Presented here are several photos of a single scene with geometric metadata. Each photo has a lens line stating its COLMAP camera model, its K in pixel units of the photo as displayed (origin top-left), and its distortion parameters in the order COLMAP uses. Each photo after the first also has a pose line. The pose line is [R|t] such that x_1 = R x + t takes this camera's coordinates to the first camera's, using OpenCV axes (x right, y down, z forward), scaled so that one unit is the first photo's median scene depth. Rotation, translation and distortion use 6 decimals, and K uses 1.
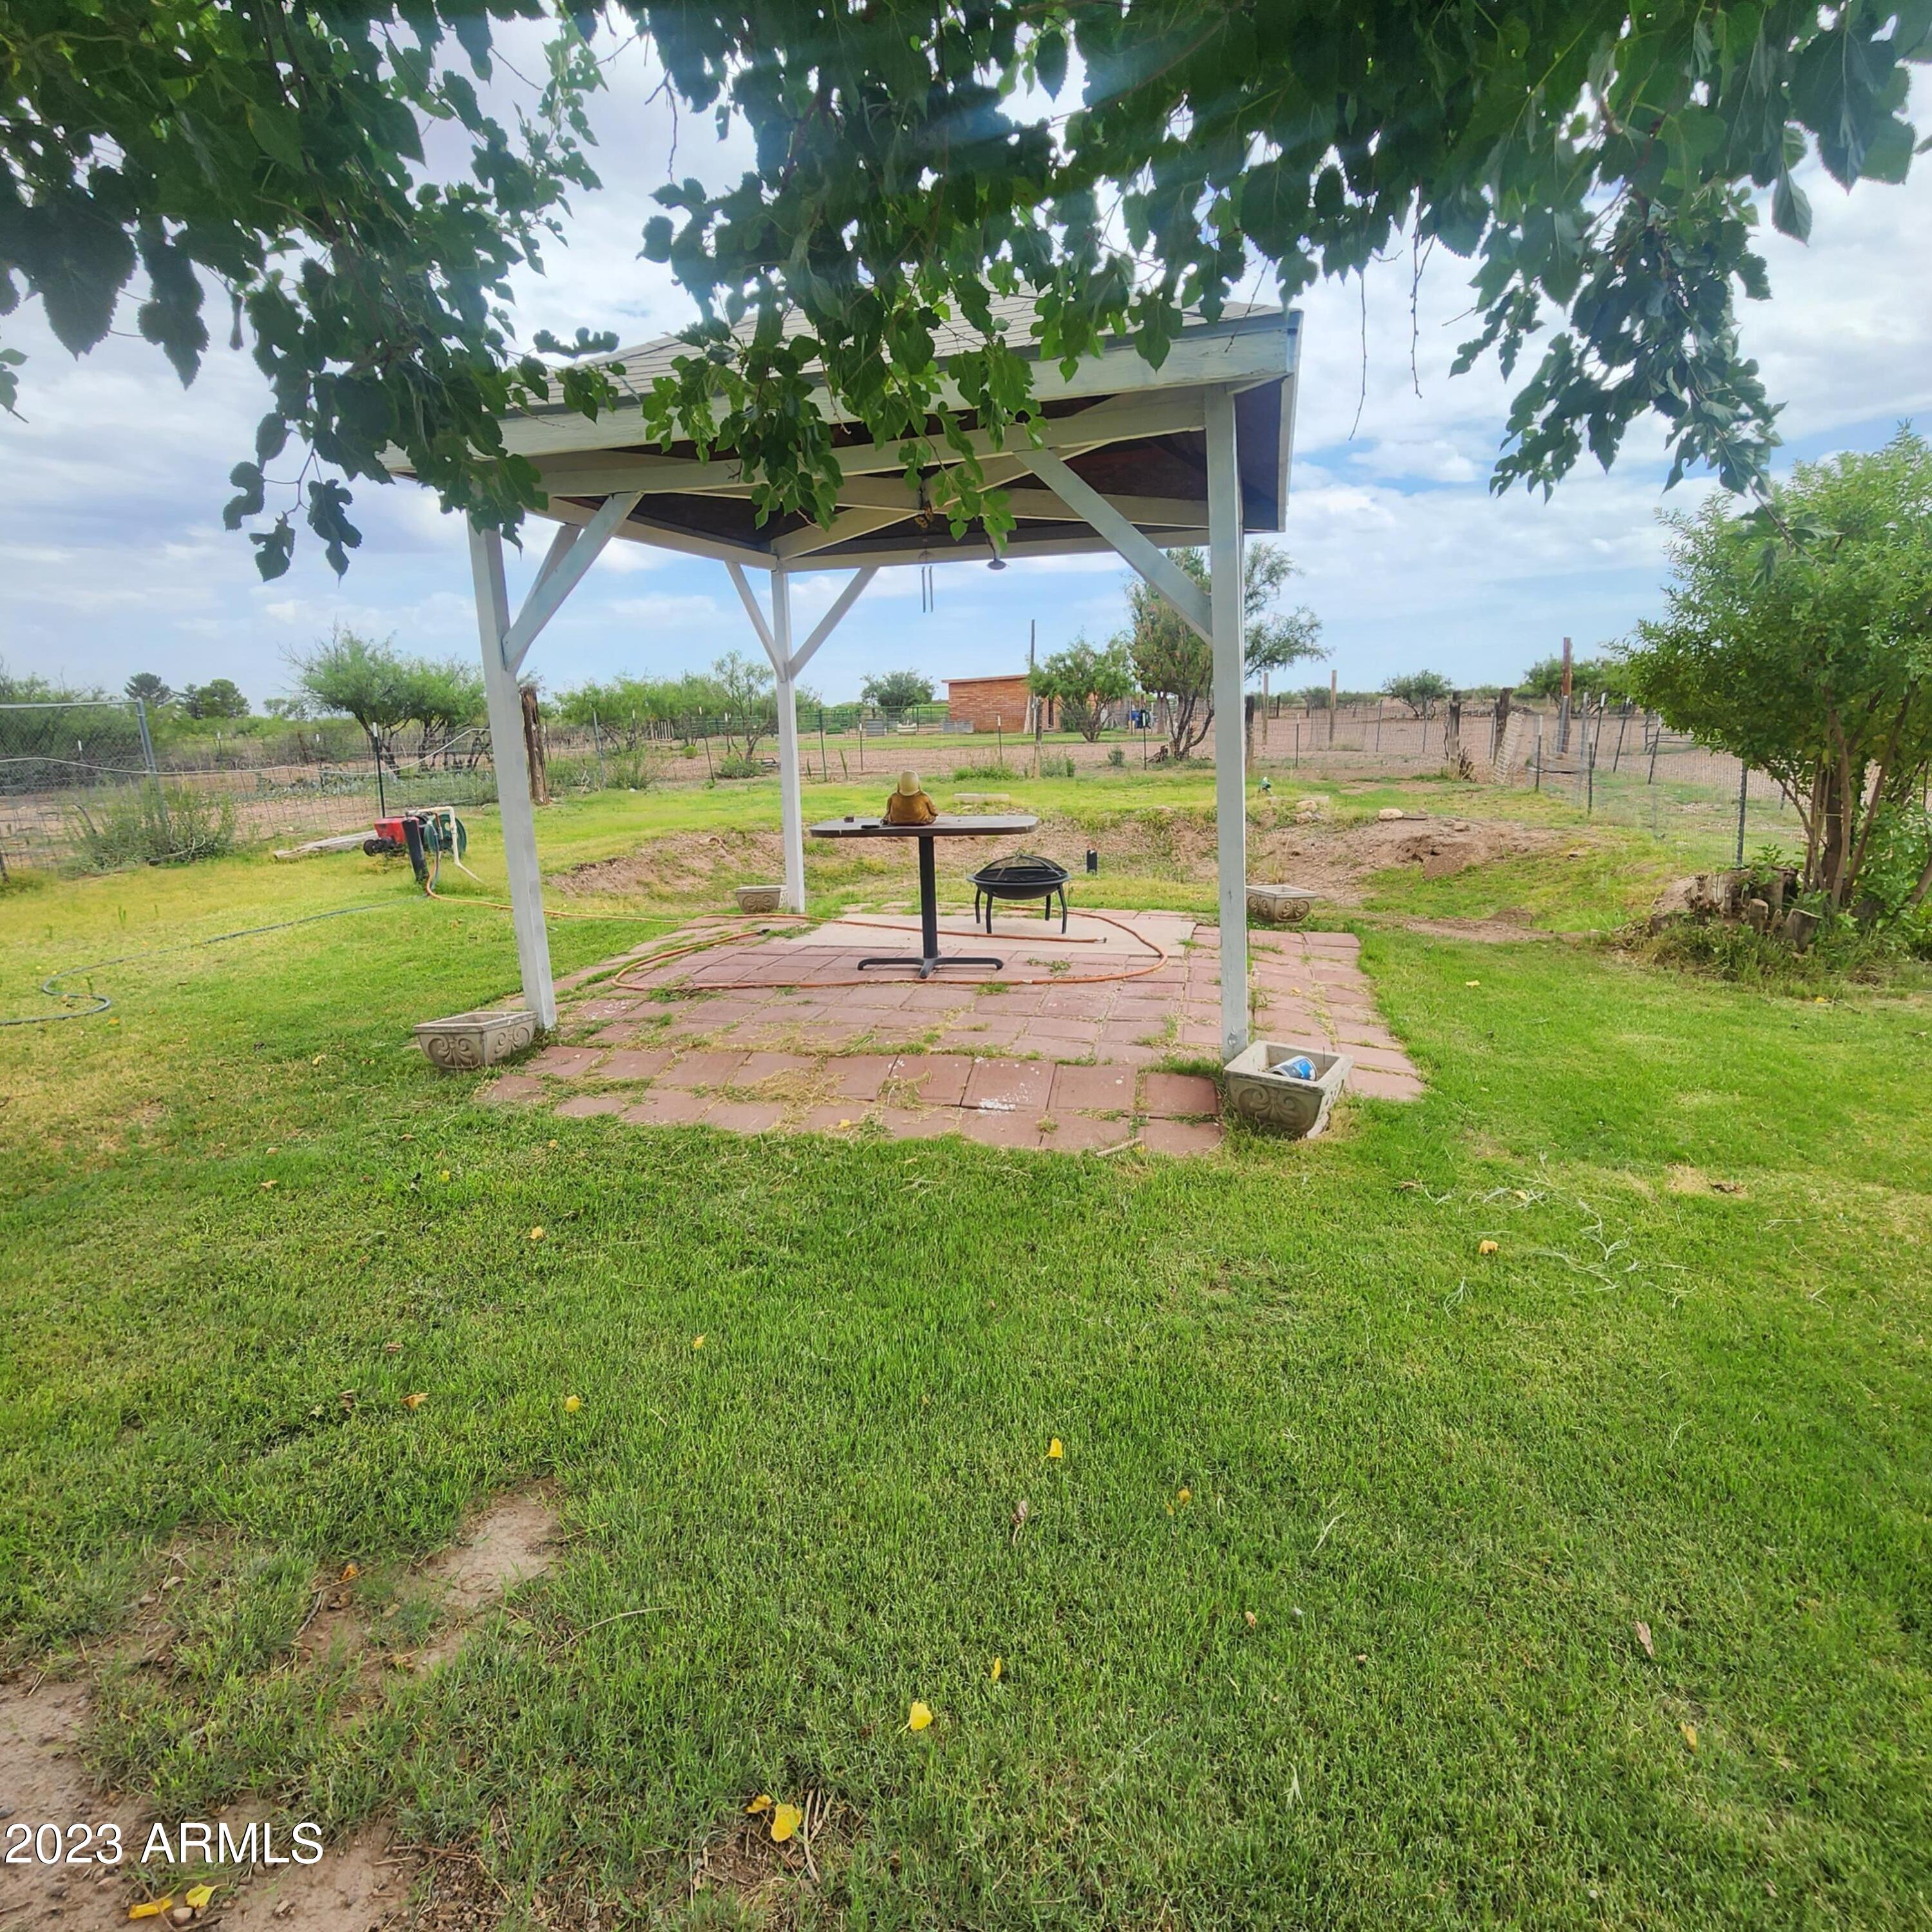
lens RADIAL K [[1059.9, 0, 995.8], [0, 1059.9, 992.2], [0, 0, 1]] dist [-0.002881, -0.000132]
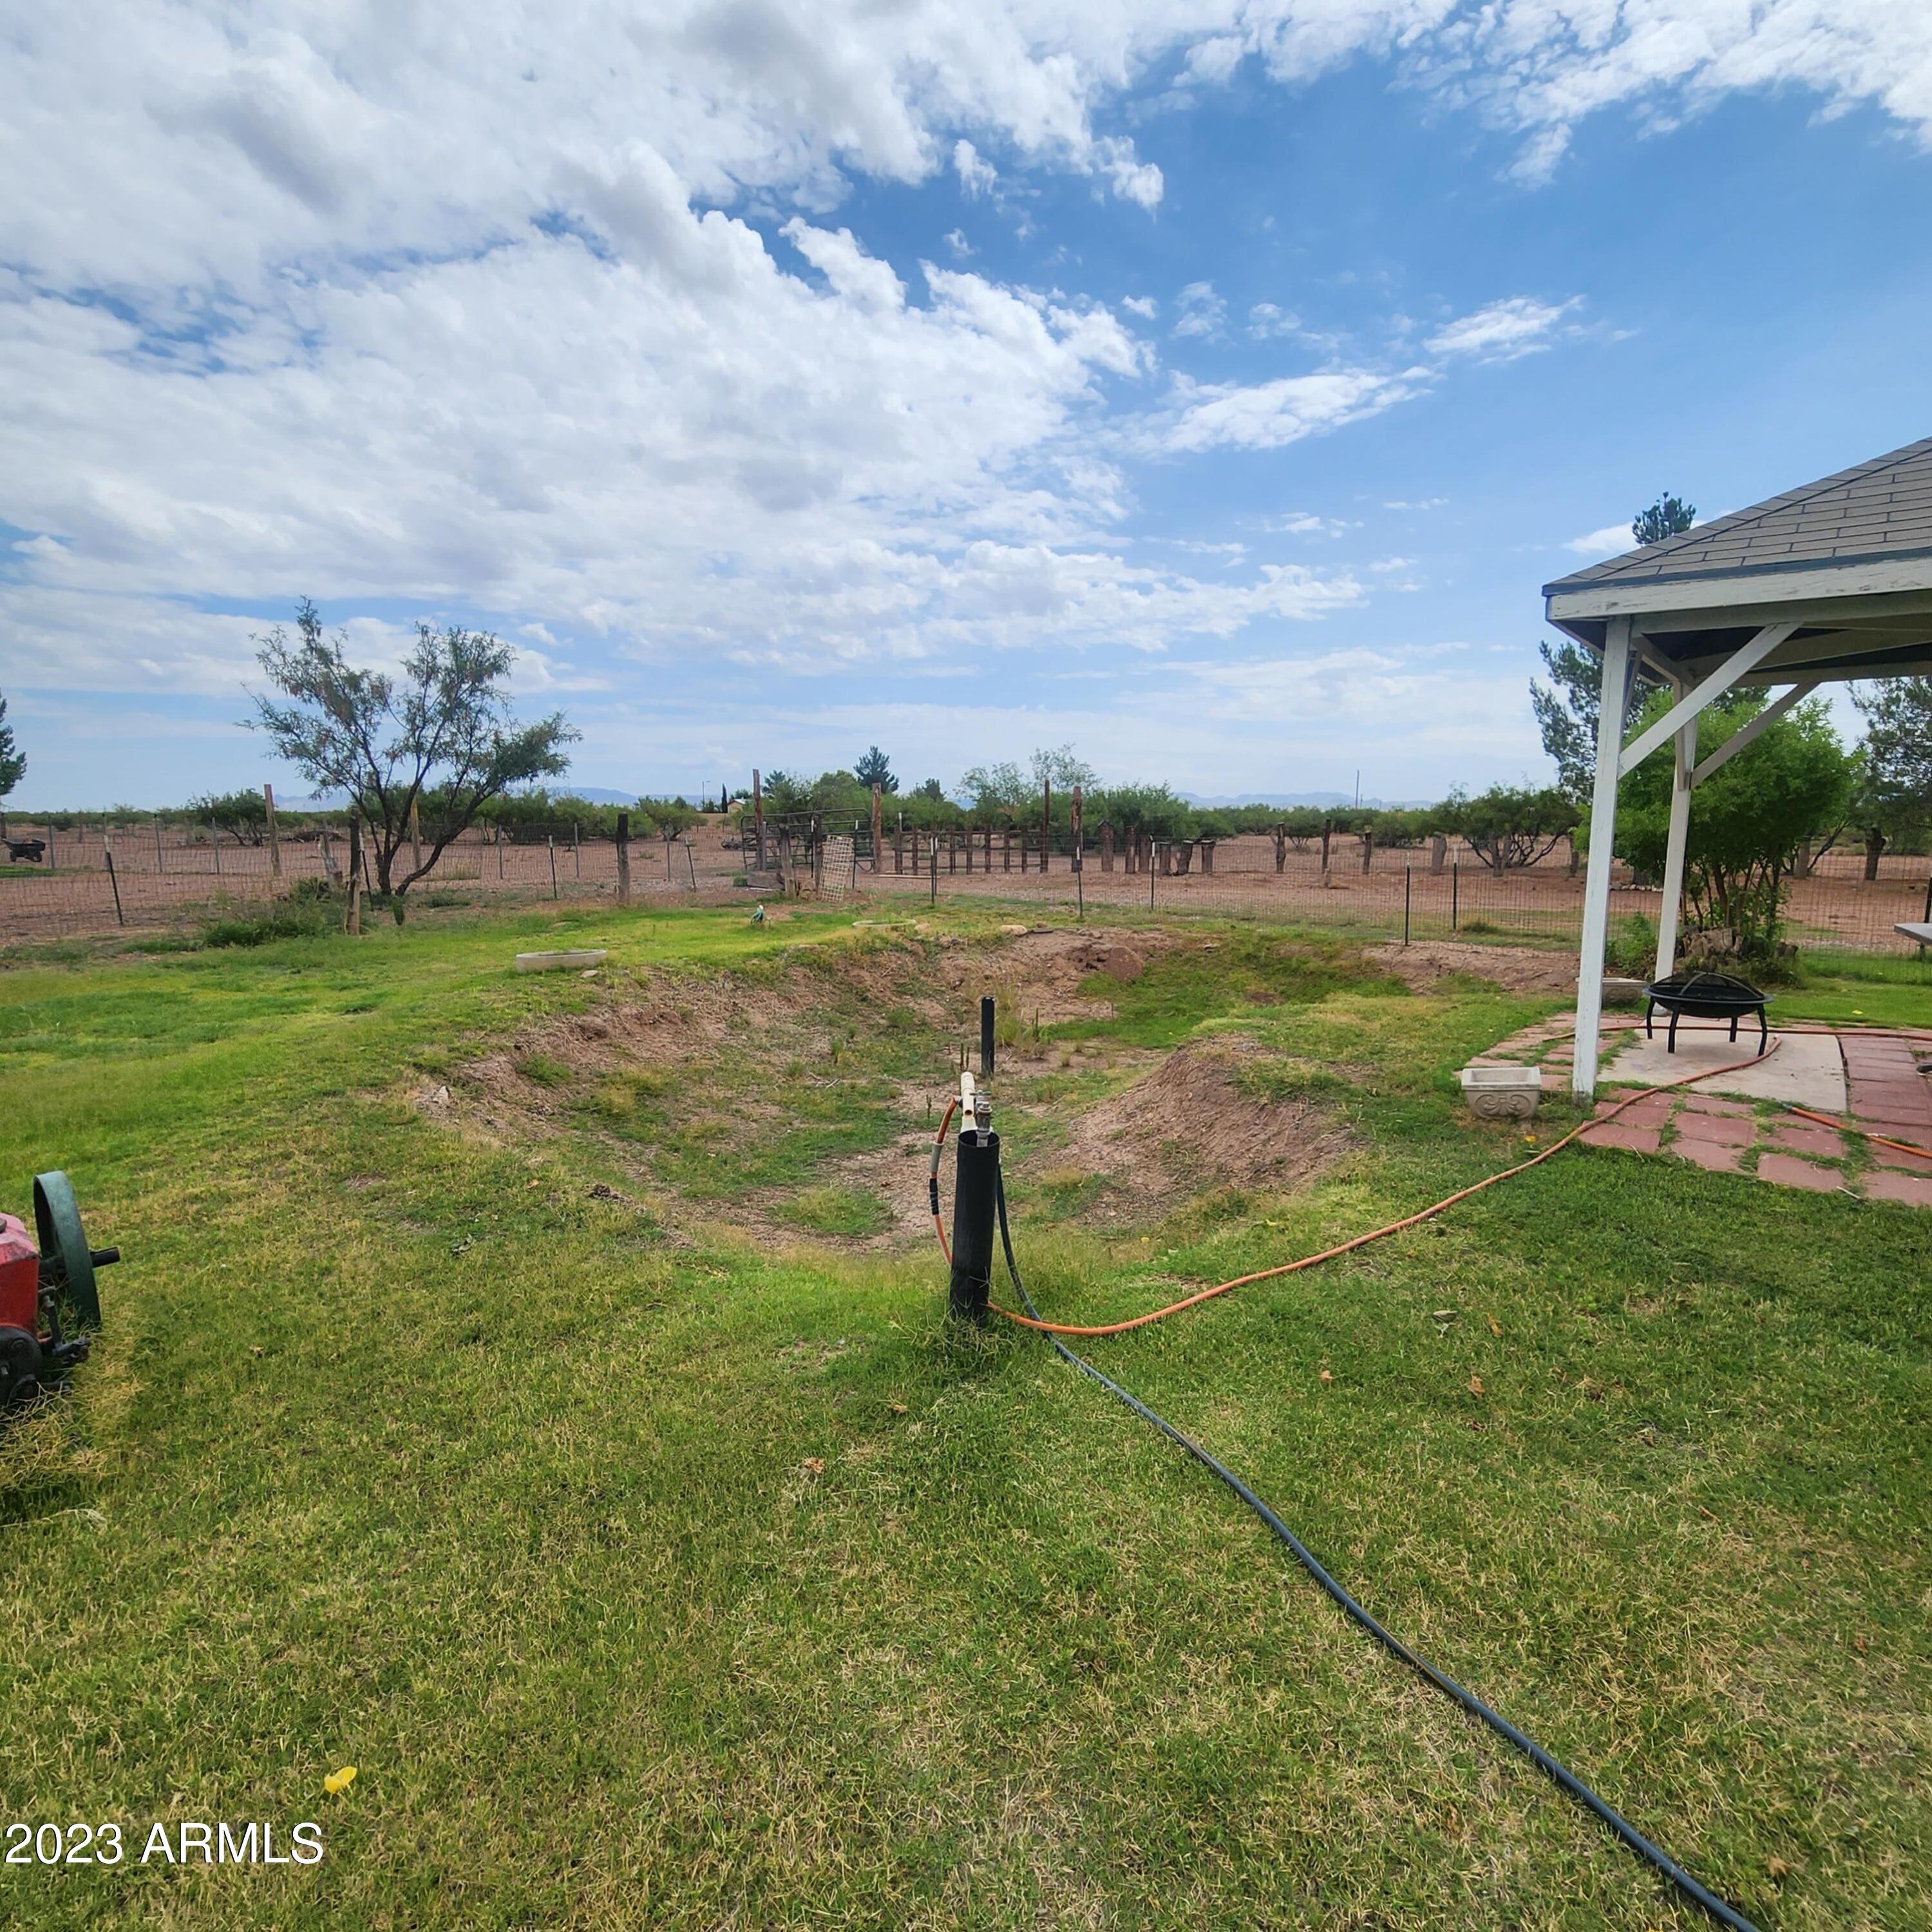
lens RADIAL K [[1059.9, 0, 985.6], [0, 1059.9, 973.3], [0, 0, 1]] dist [-0.002881, -0.000132]
pose [[0.406732, -0.108453, 0.907087, -0.304393], [0.228127, 0.973529, 0.014107, -0.076994], [-0.884606, 0.201193, 0.420706, 0.309559]]
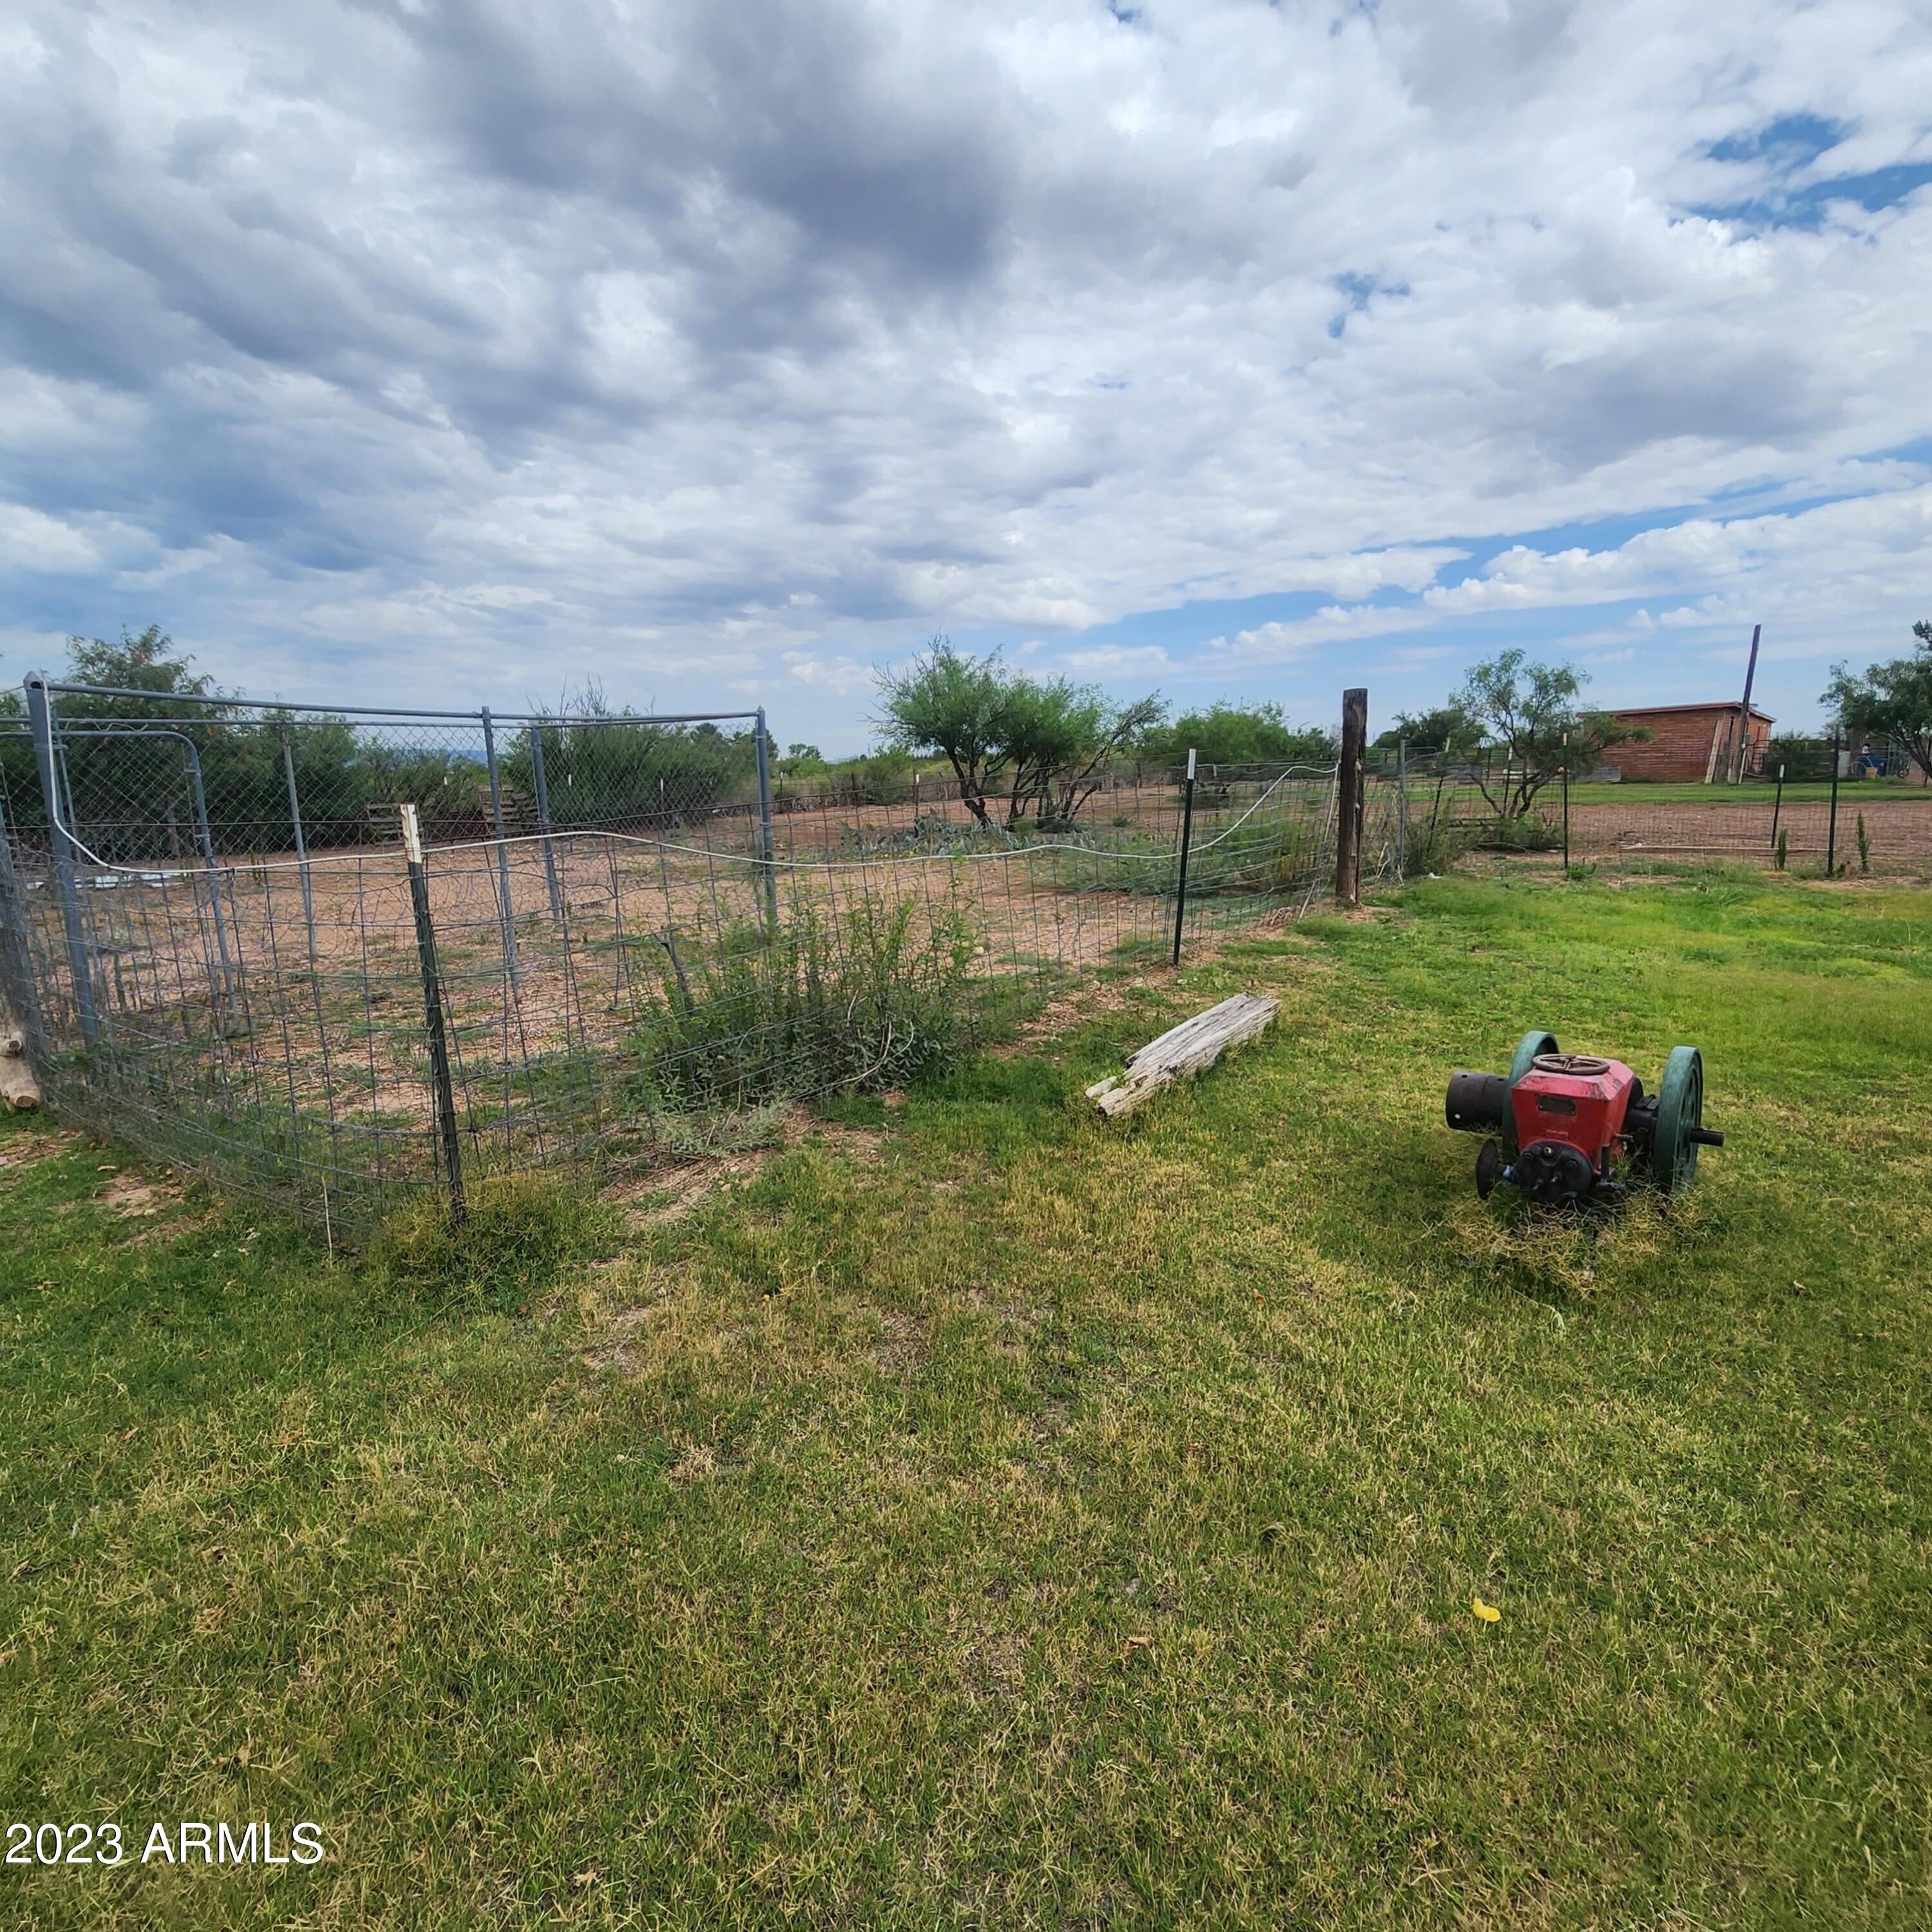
lens RADIAL K [[1059.9, 0, 976.2], [0, 1059.9, 960.6], [0, 0, 1]] dist [-0.002881, -0.000132]
pose [[0.918378, 0.078053, -0.387930, -0.271344], [-0.104773, 0.993329, -0.048177, -0.072212], [0.381581, 0.084889, 0.920429, 0.300737]]
